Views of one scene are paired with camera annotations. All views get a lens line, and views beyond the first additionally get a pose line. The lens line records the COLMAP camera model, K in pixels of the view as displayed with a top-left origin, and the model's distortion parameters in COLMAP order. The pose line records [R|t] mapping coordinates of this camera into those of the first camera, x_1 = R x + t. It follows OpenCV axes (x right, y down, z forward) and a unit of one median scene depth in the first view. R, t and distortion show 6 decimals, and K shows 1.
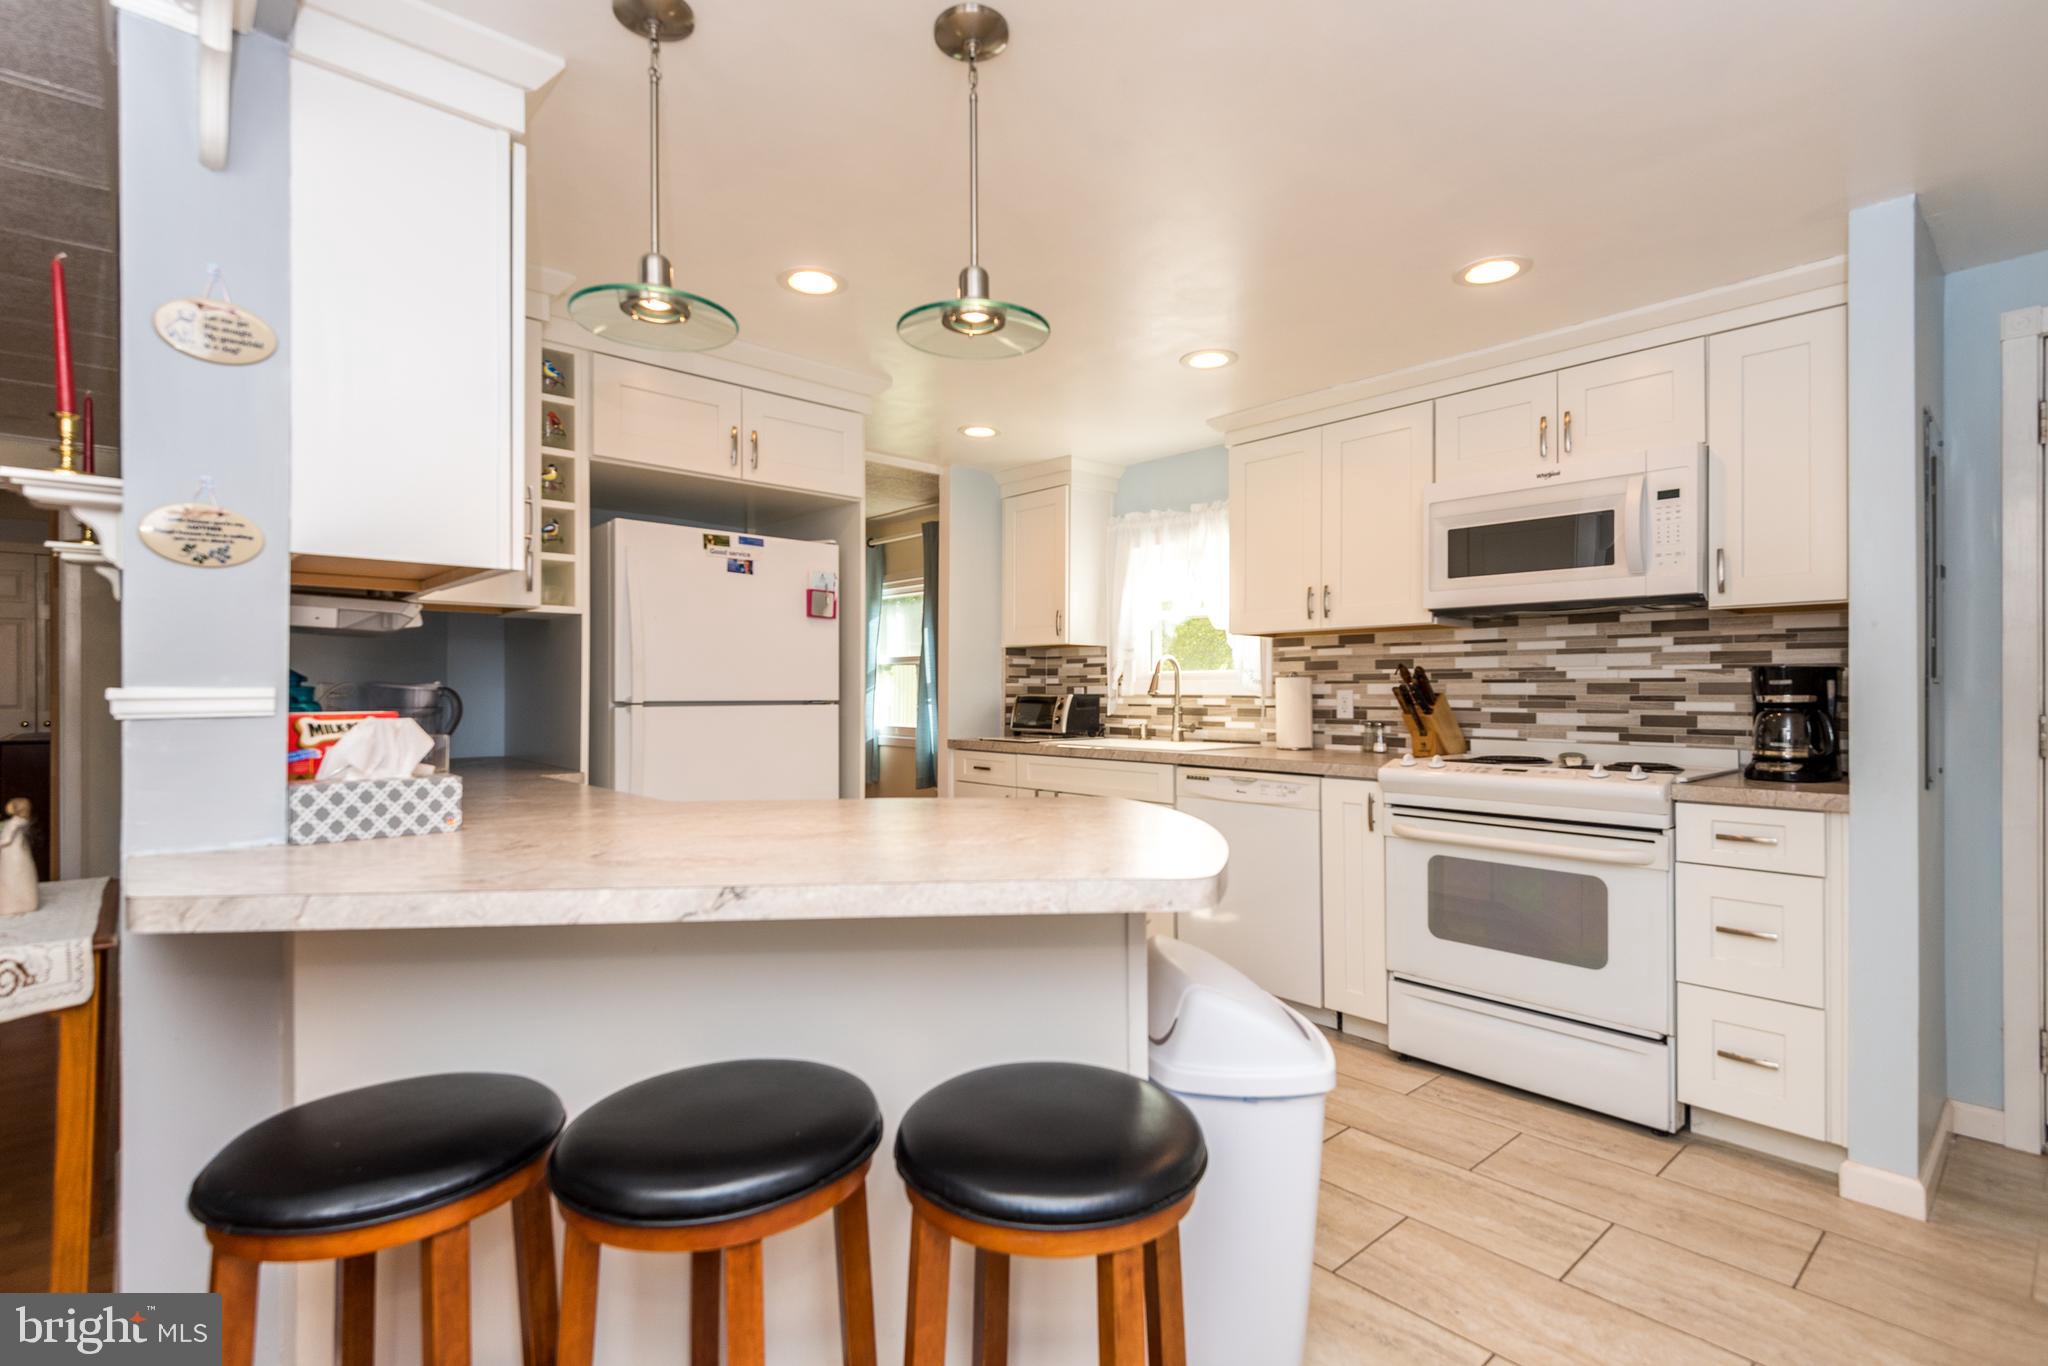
lens RADIAL K [[961.7, 0, 1087.4], [0, 961.7, 687.8], [0, 0, 1]] dist [0.029670, -0.012101]
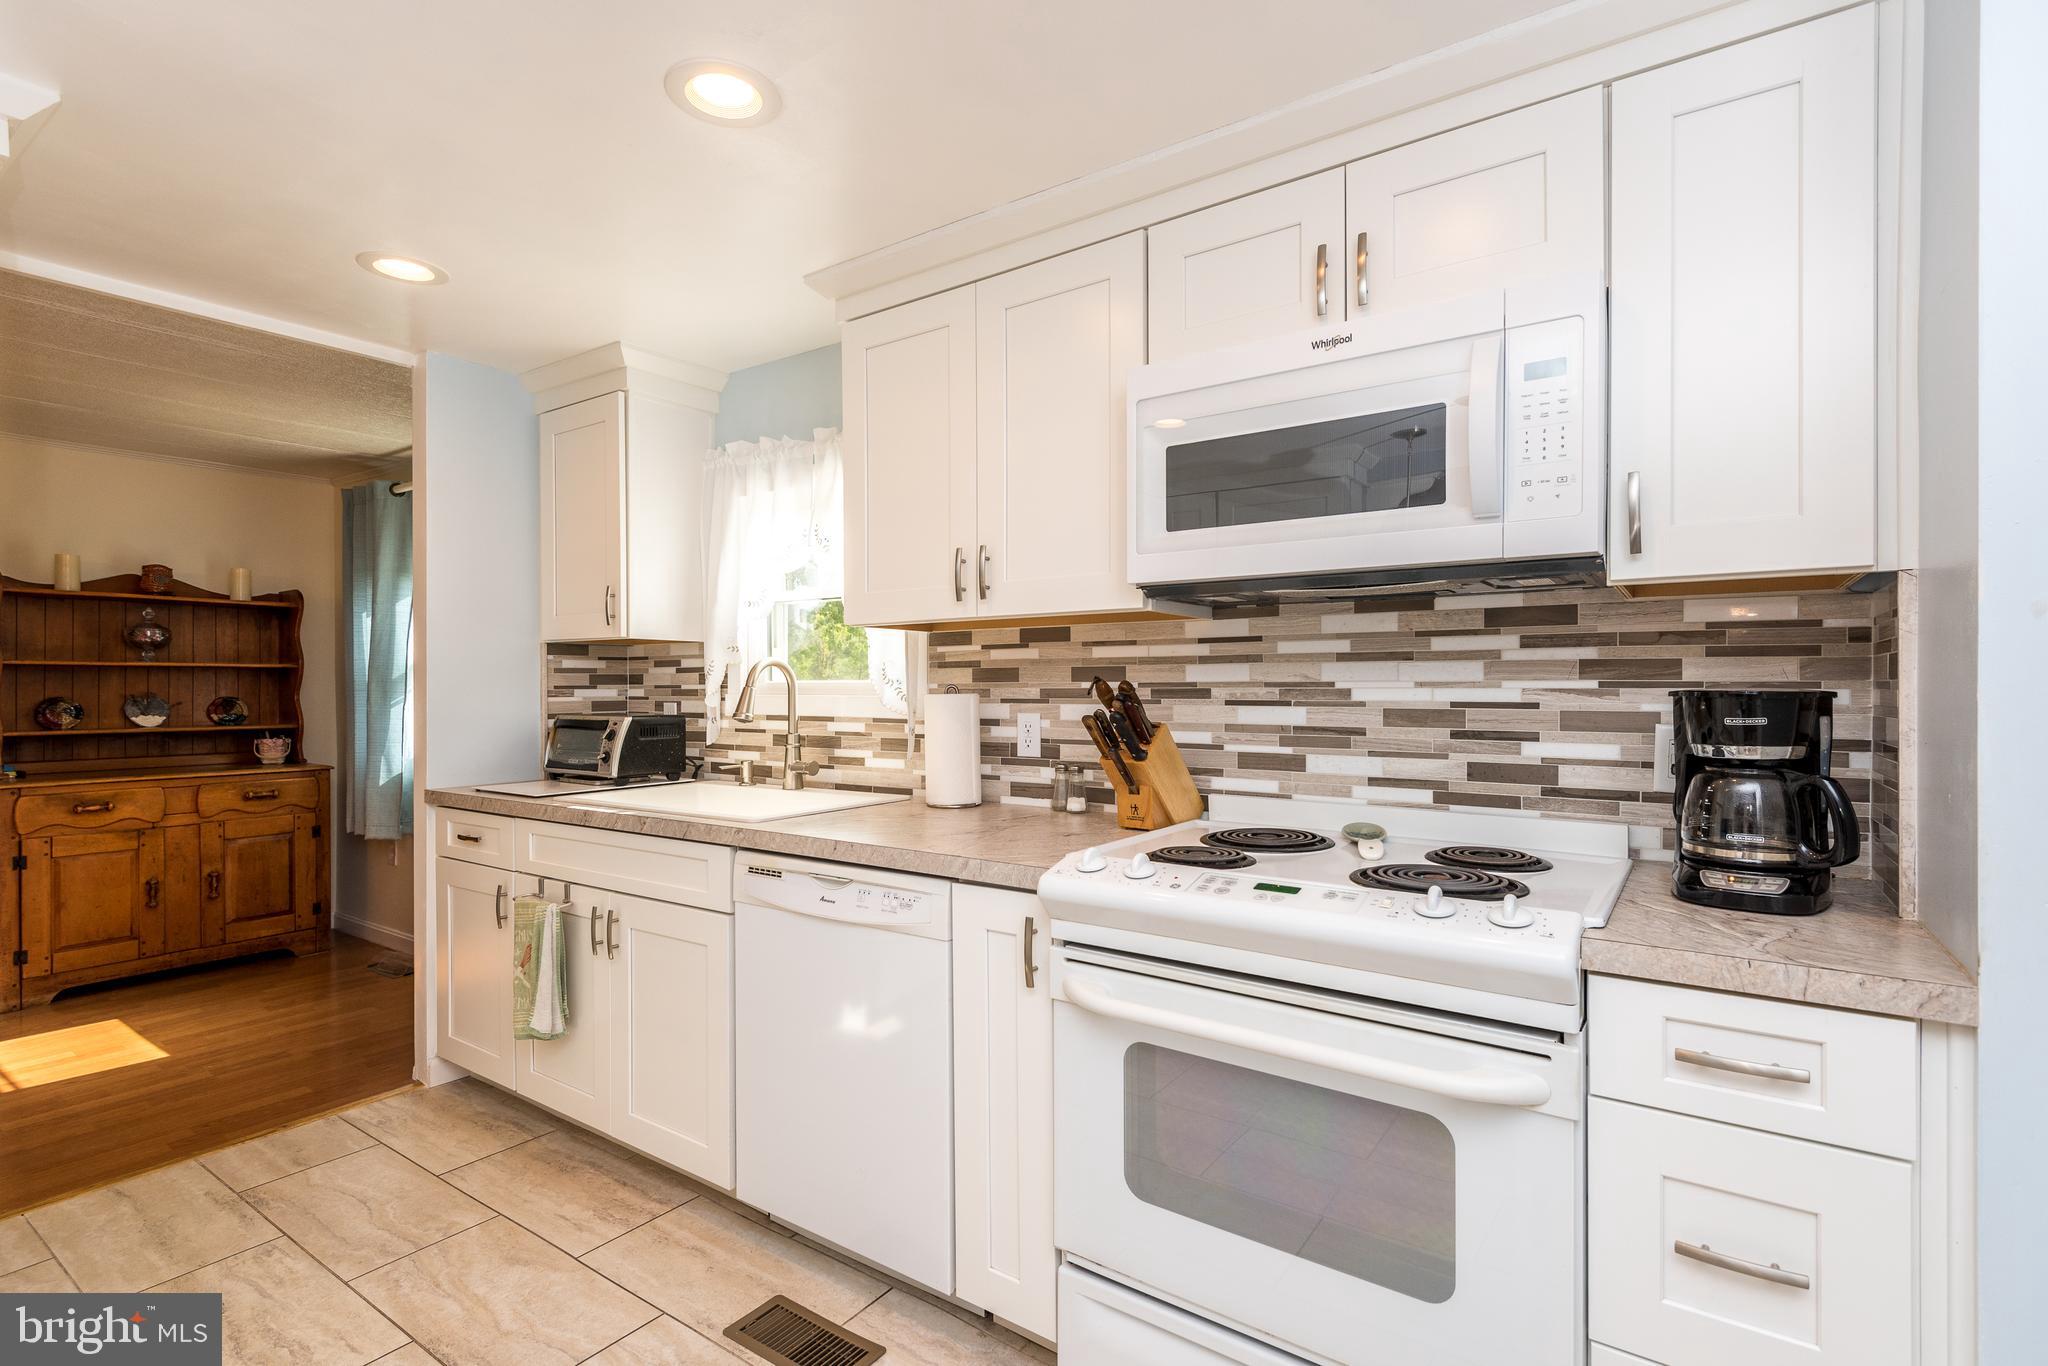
lens RADIAL K [[961.7, 0, 1041.6], [0, 961.7, 680.0], [0, 0, 1]] dist [0.029670, -0.012101]
pose [[0.983591, -0.002316, 0.180400, 0.184954], [0.002428, 0.999997, -0.000397, -0.022506], [-0.180399, 0.000828, 0.983593, 0.422401]]
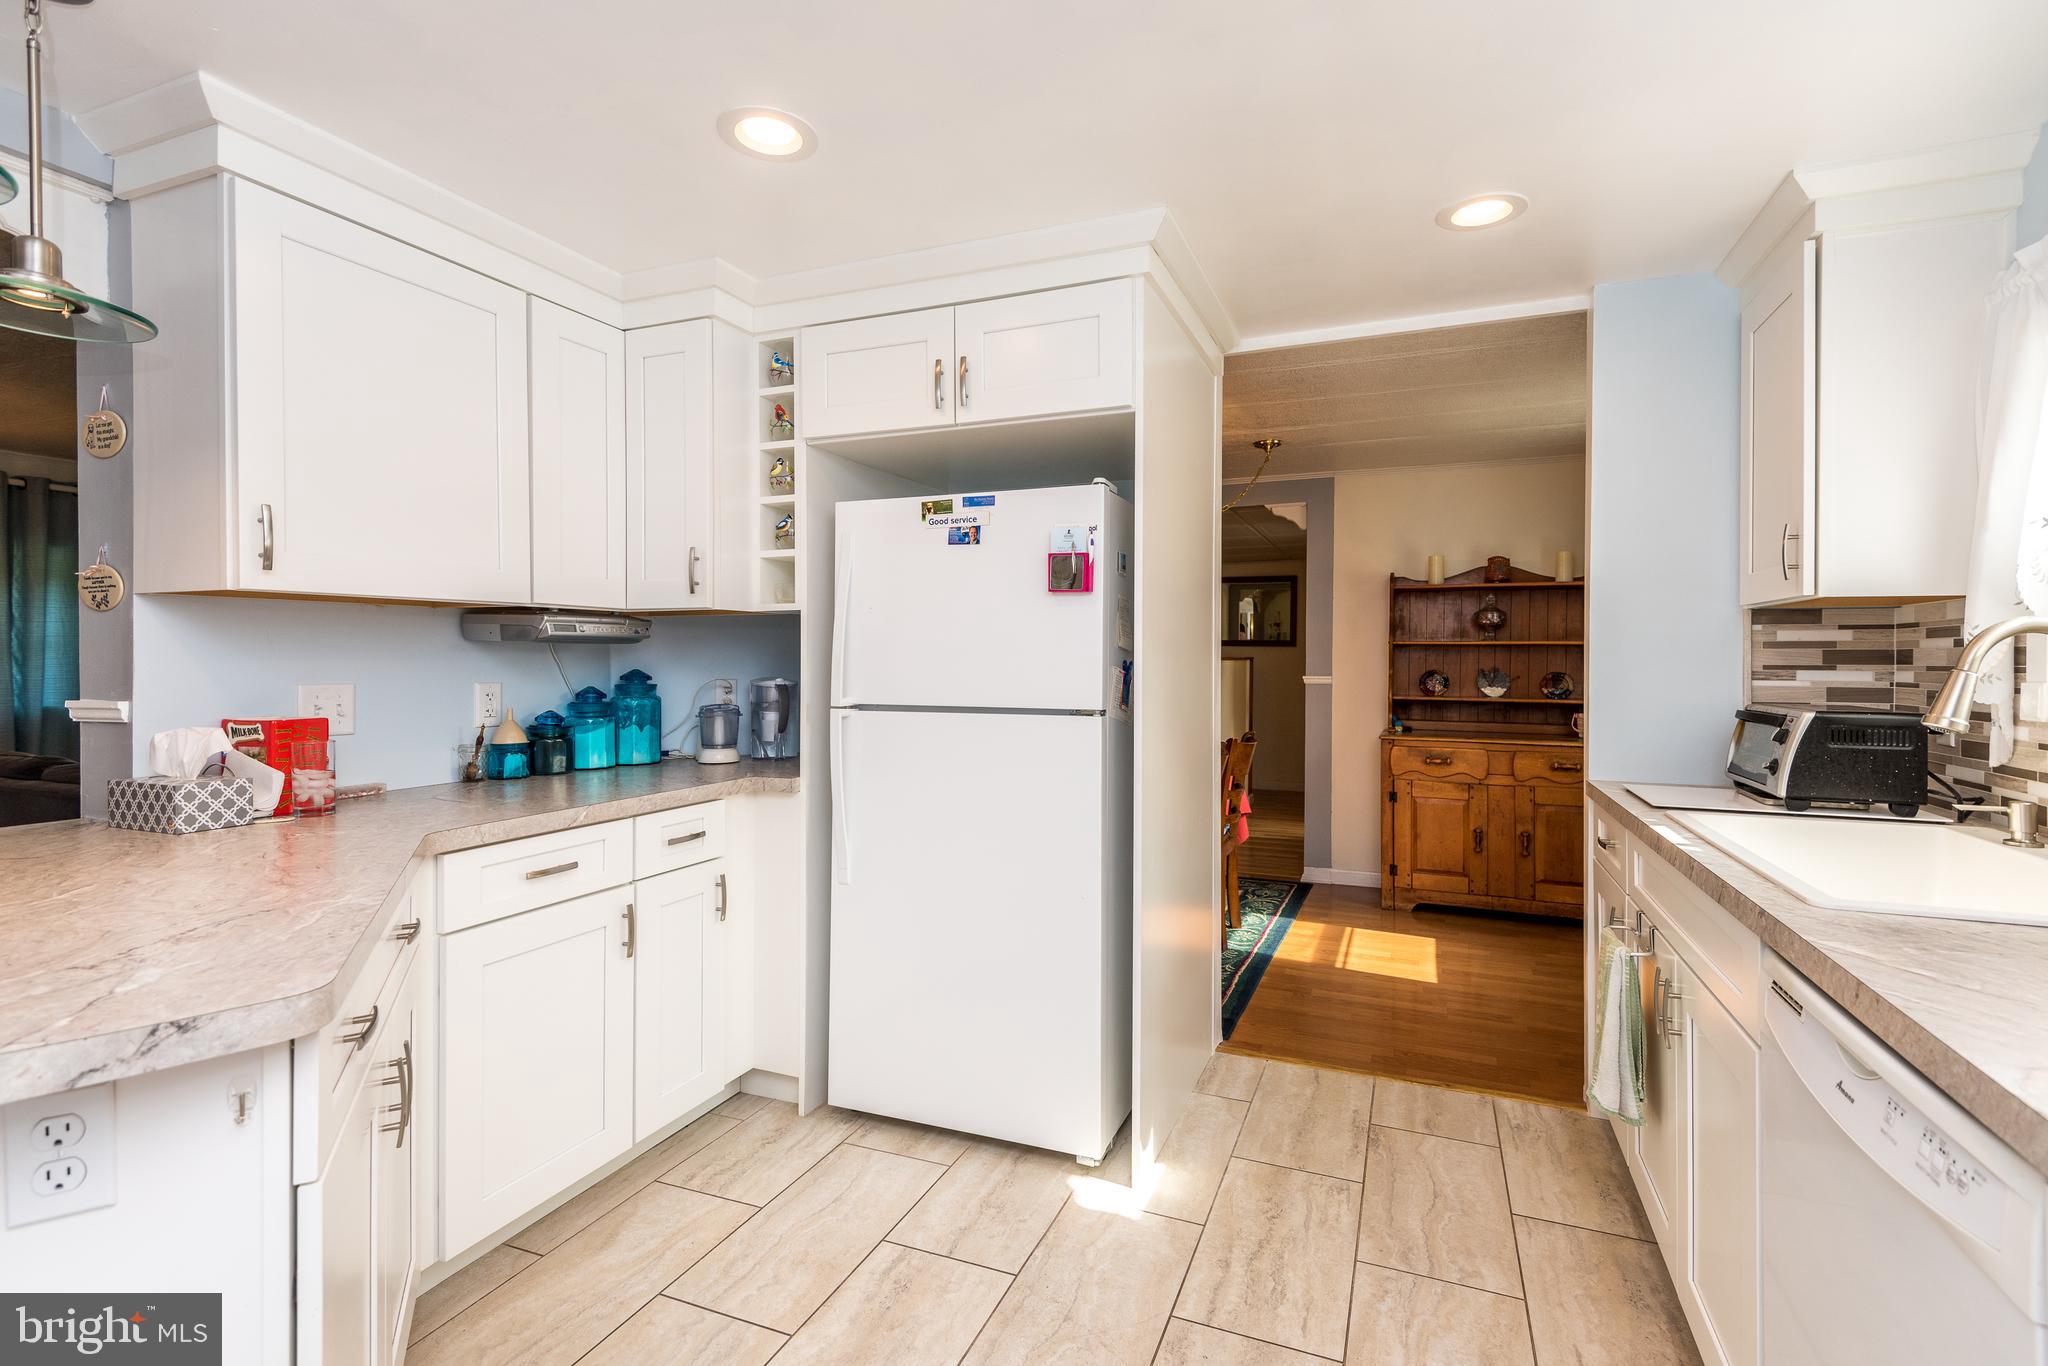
lens RADIAL K [[961.7, 0, 1045.2], [0, 961.7, 656.3], [0, 0, 1]] dist [0.029670, -0.012101]
pose [[0.391871, -0.001611, -0.920019, 0.344890], [0.000150, 0.999999, -0.001687, -0.023753], [0.920020, 0.000523, 0.391870, 0.676439]]
